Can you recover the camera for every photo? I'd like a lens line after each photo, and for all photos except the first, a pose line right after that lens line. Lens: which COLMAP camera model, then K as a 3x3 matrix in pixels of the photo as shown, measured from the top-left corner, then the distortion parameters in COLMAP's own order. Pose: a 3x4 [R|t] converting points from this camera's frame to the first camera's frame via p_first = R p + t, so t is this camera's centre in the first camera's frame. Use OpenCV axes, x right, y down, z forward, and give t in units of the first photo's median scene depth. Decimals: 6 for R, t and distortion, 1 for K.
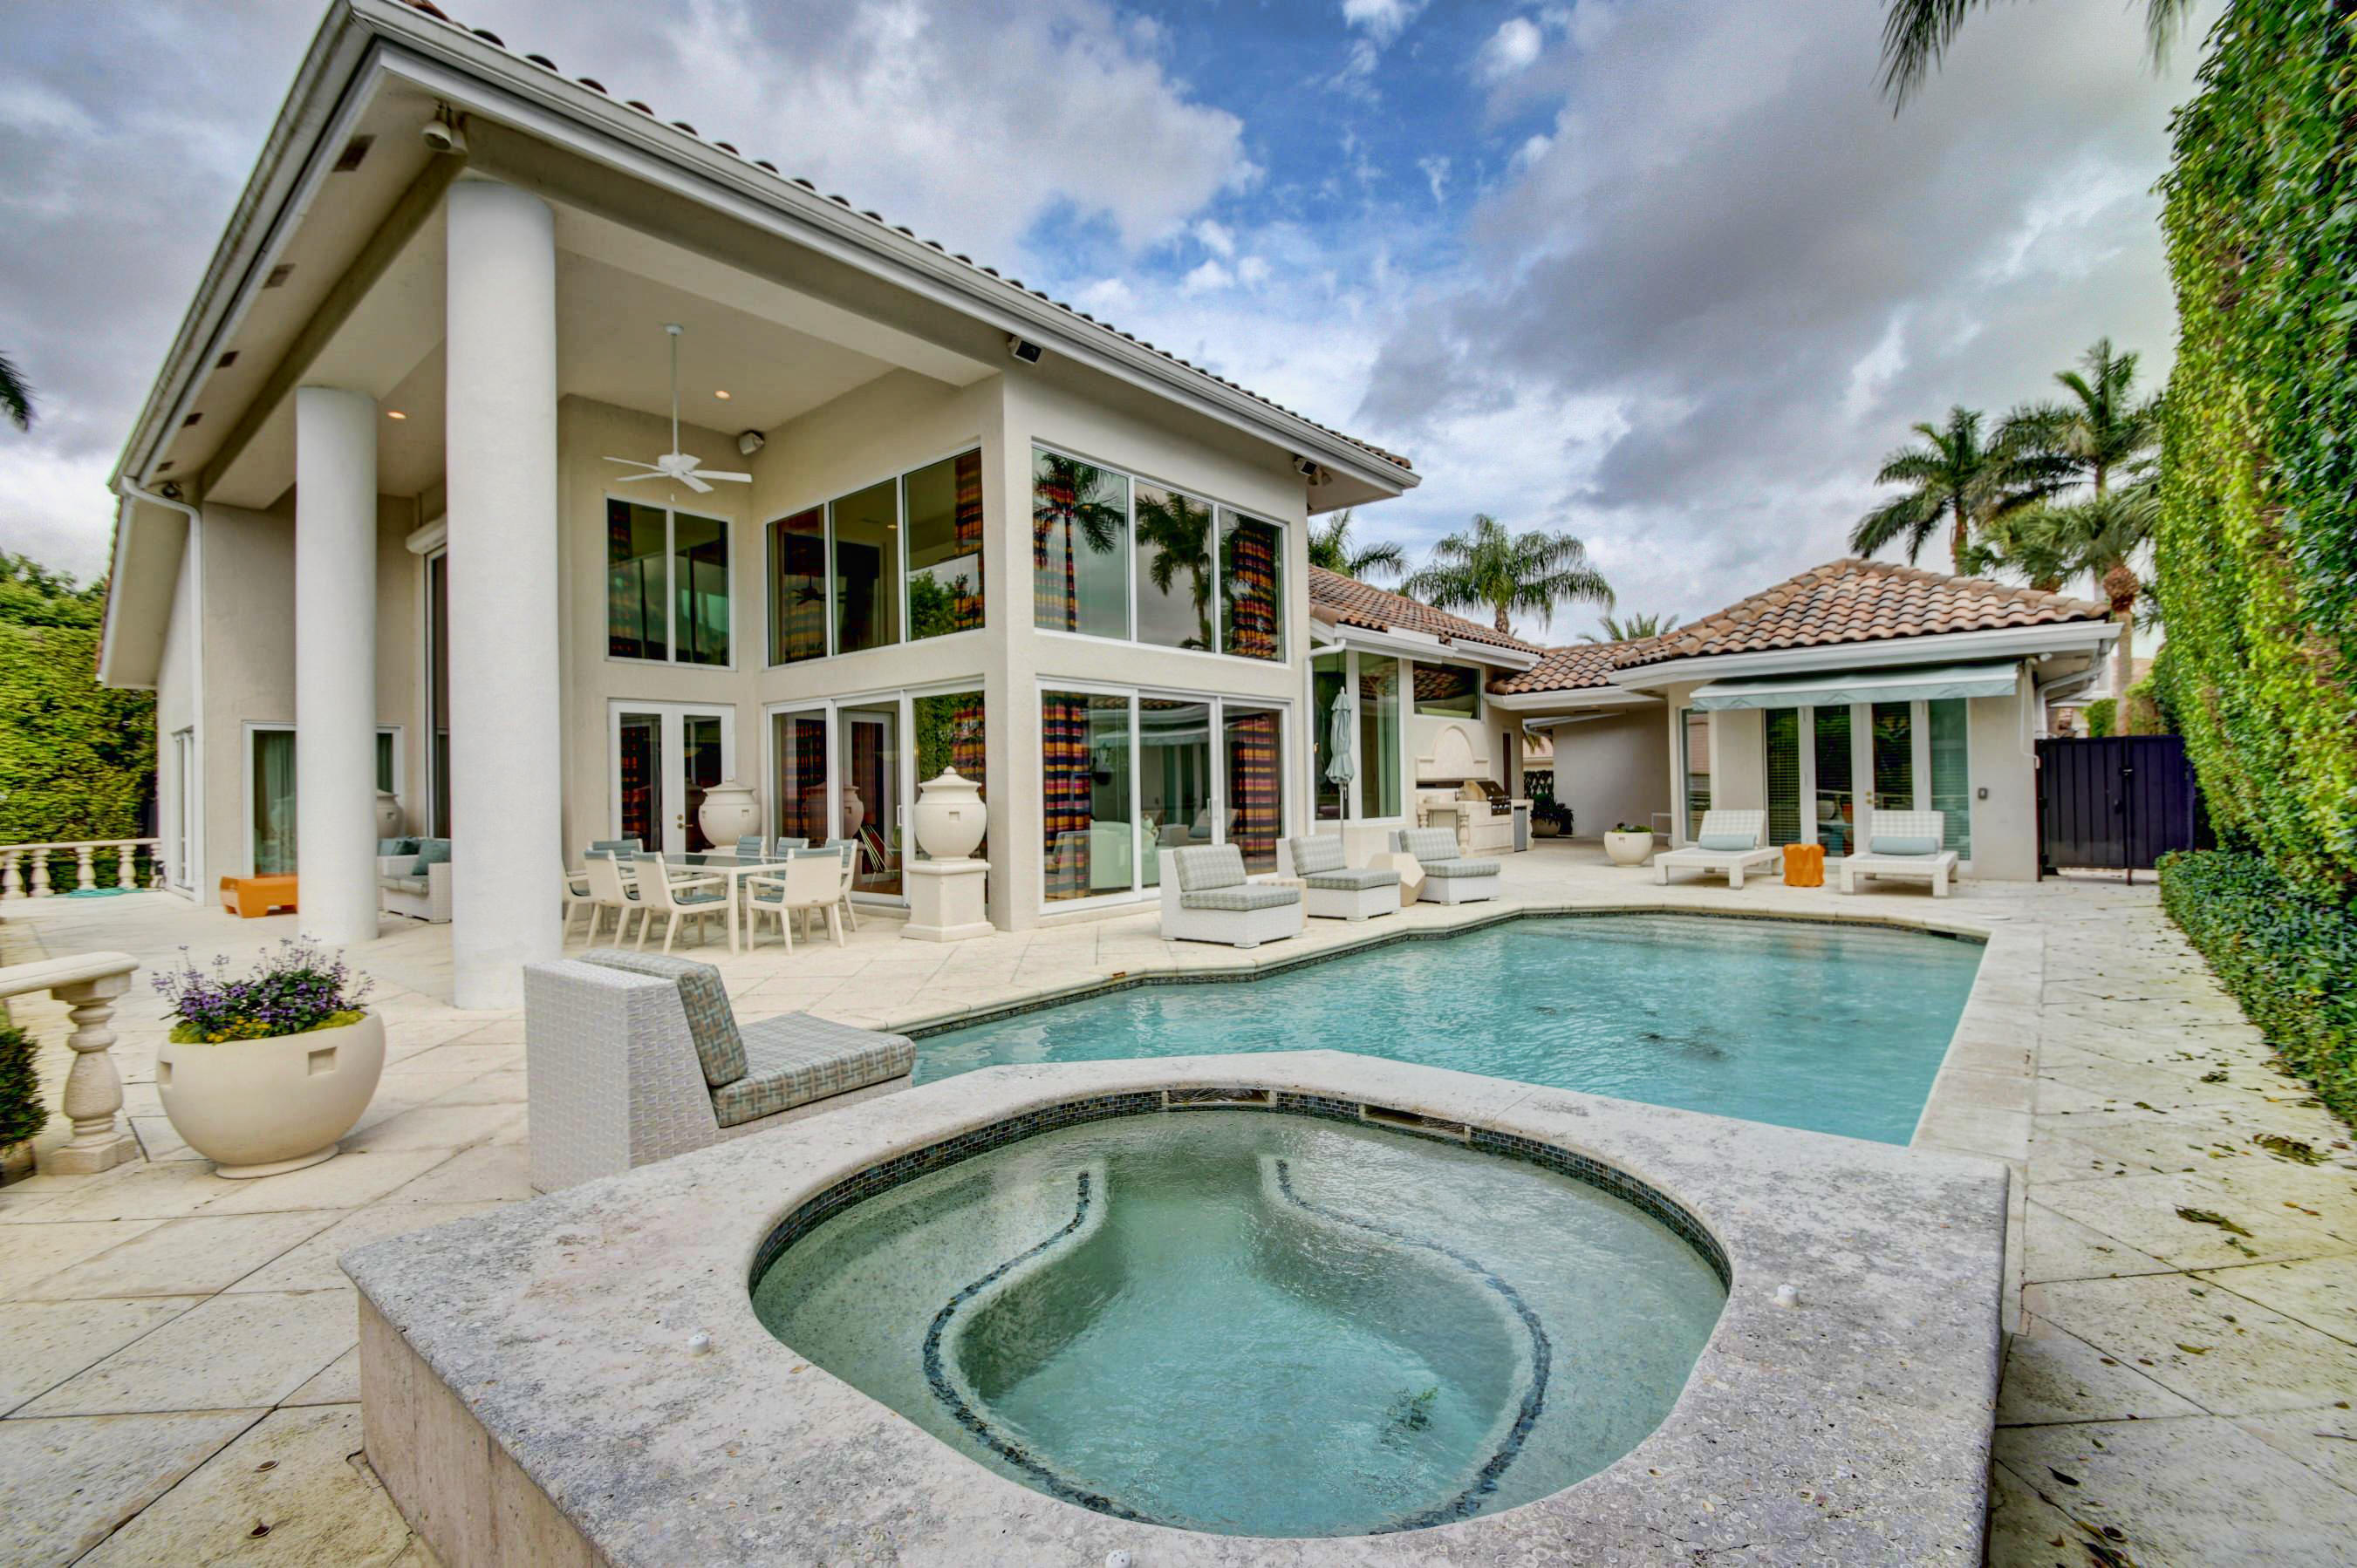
lens RADIAL K [[1045.6, 0, 1192.9], [0, 1045.6, 772.9], [0, 0, 1]] dist [0.023182, -0.016472]
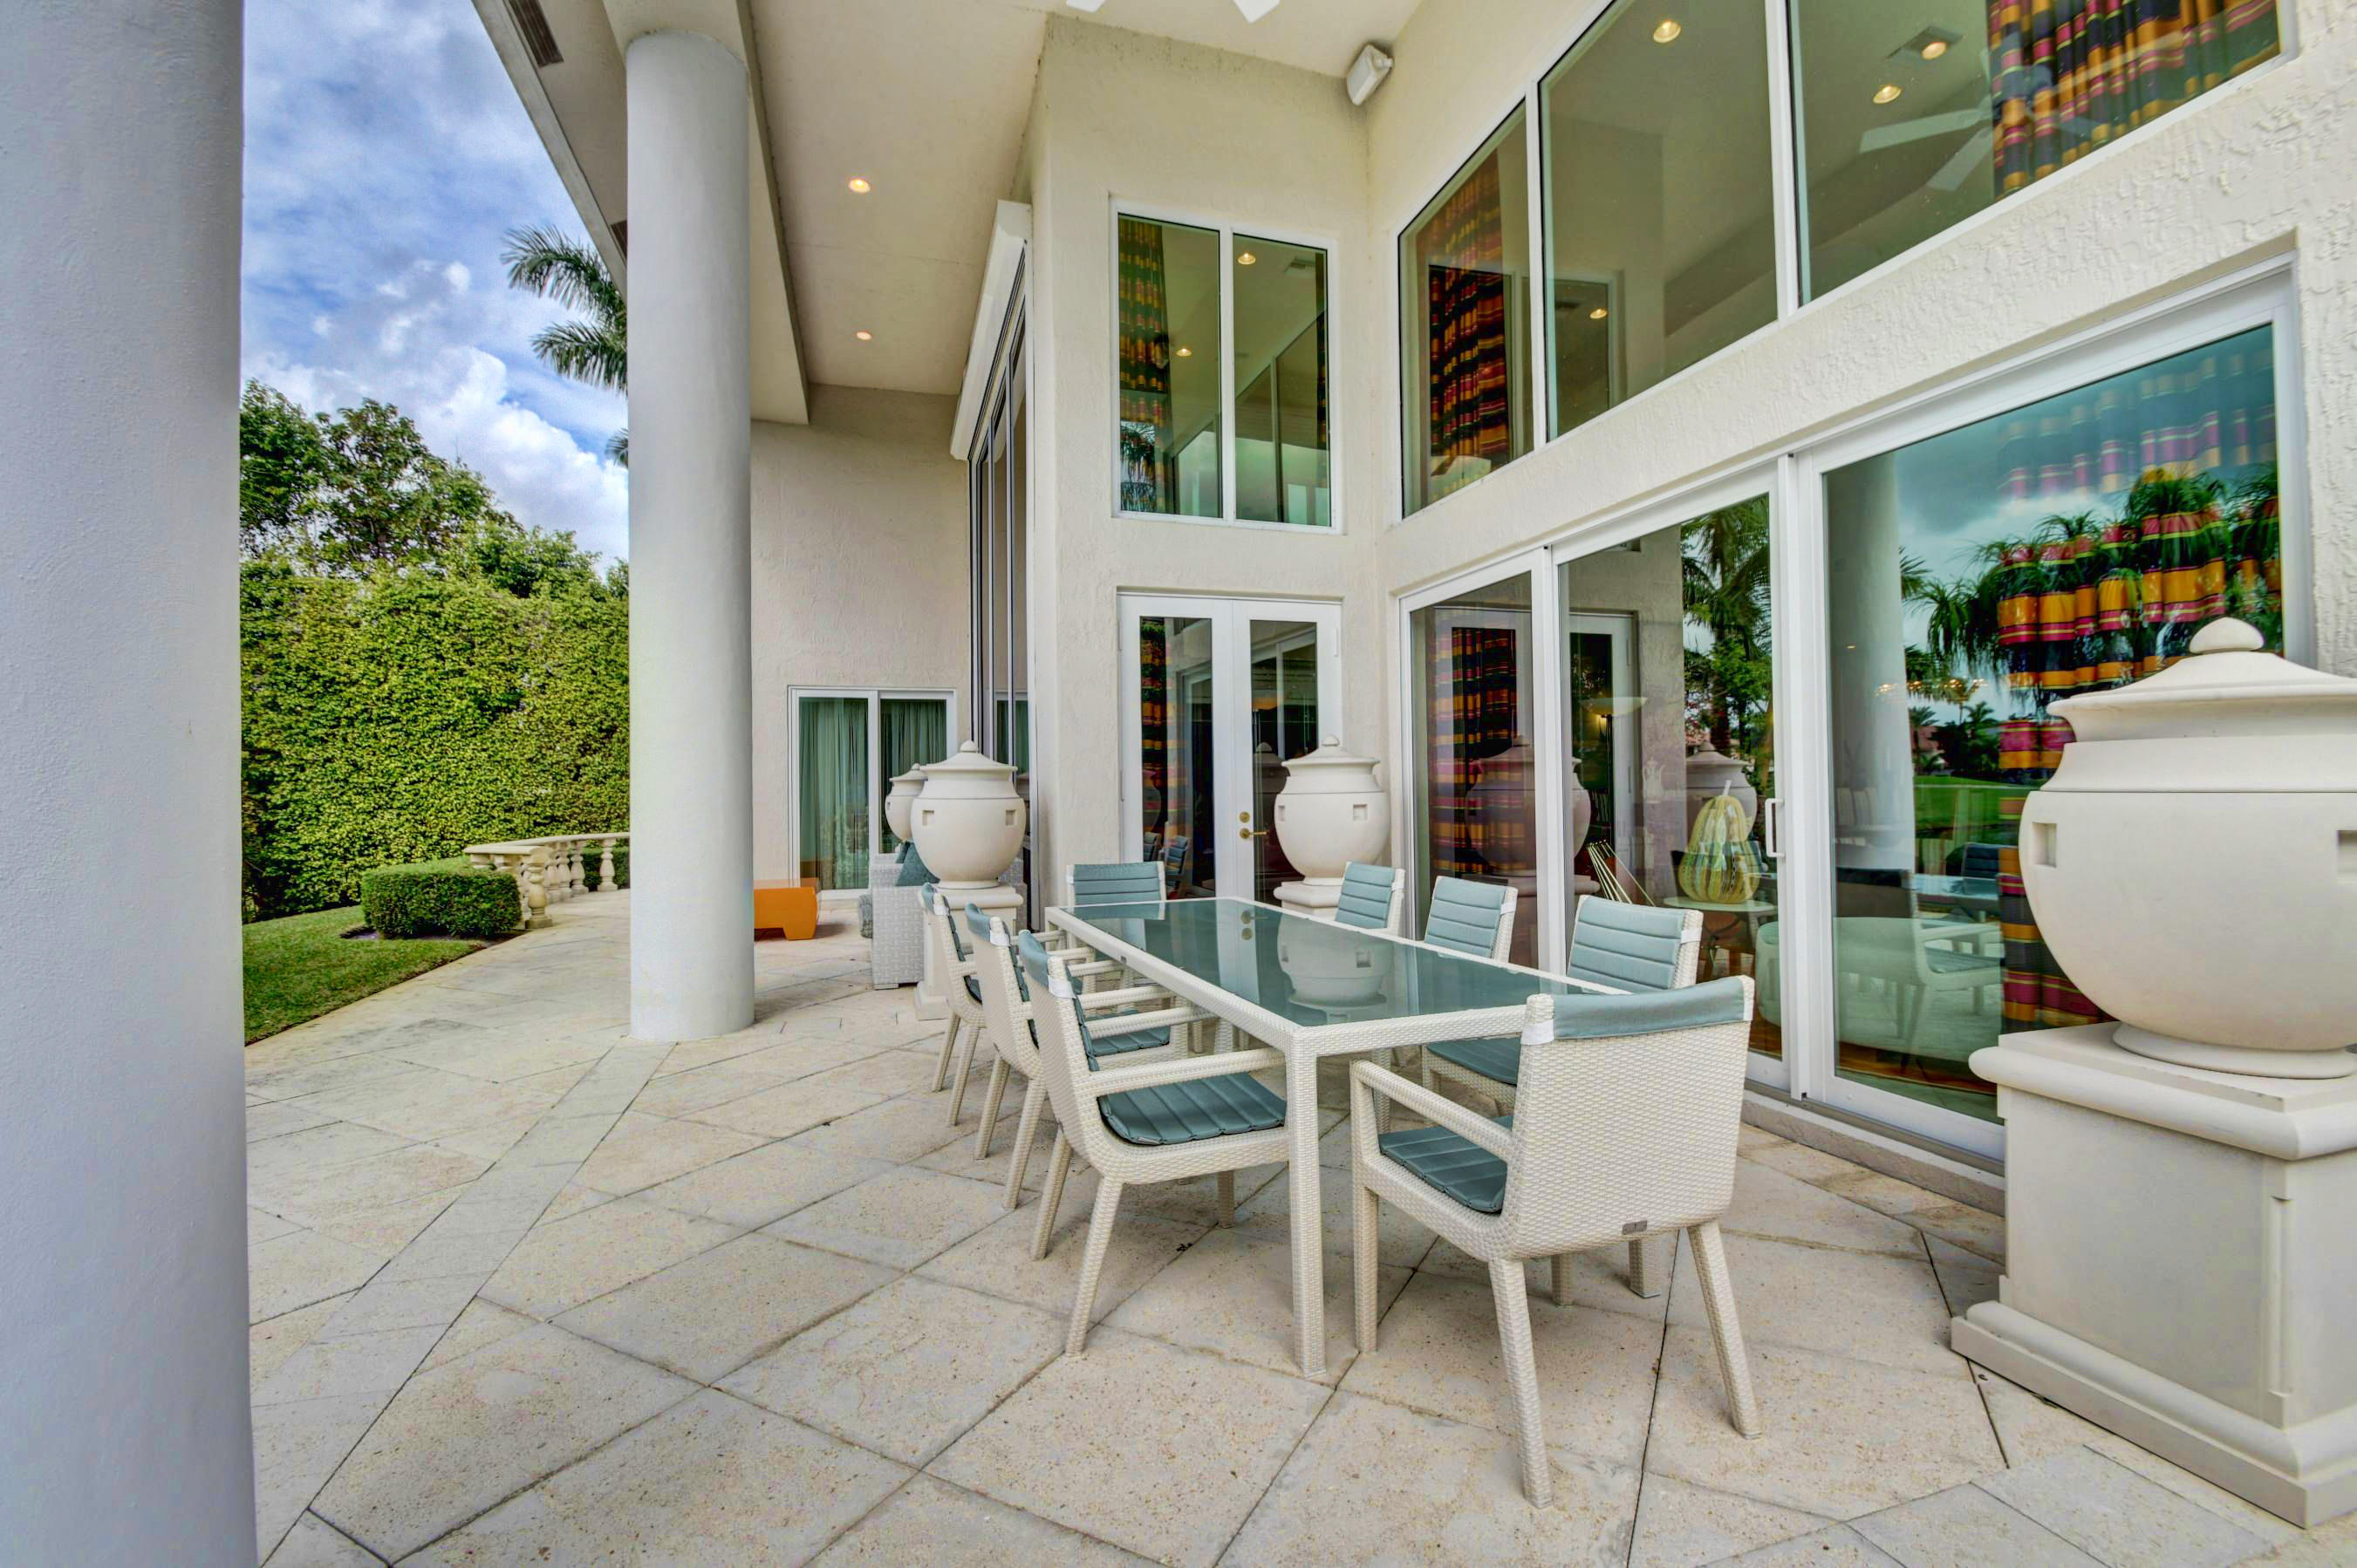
lens RADIAL K [[1014.6, 0, 1205.8], [0, 1014.6, 774.4], [0, 0, 1]] dist [0.011009, -0.014855]
pose [[0.847901, -0.002230, -0.530150, -0.233504], [0.003046, 0.999995, 0.000666, 0.020623], [0.530146, -0.002180, 0.847904, 0.555367]]
